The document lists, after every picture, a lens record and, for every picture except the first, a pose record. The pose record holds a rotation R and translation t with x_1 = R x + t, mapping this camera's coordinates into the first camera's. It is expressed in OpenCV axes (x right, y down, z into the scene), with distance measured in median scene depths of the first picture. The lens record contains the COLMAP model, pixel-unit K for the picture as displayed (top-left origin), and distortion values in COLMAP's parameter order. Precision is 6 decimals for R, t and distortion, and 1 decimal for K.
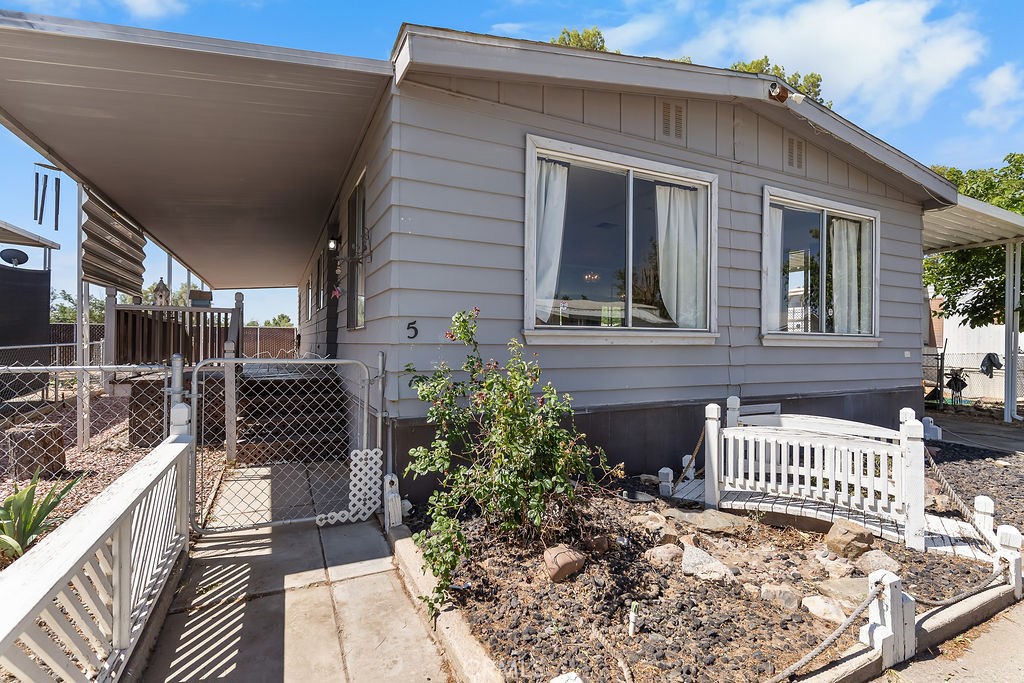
lens RADIAL K [[491.1, 0, 510.1], [0, 491.1, 336.7], [0, 0, 1]] dist [0.001789, 0.000572]
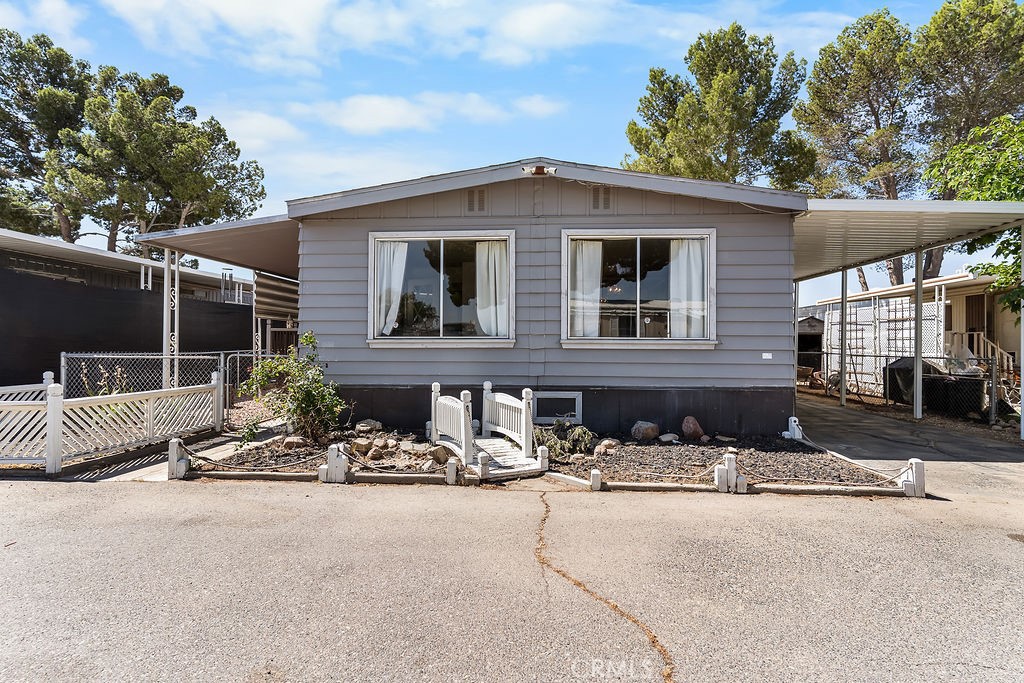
lens RADIAL K [[491.1, 0, 510.1], [0, 491.1, 336.7], [0, 0, 1]] dist [0.001789, 0.000572]
pose [[0.864788, -0.013947, -0.501943, 1.146020], [0.008336, 0.999875, -0.013420, 0.004245], [0.502068, 0.007422, 0.864796, -0.257068]]
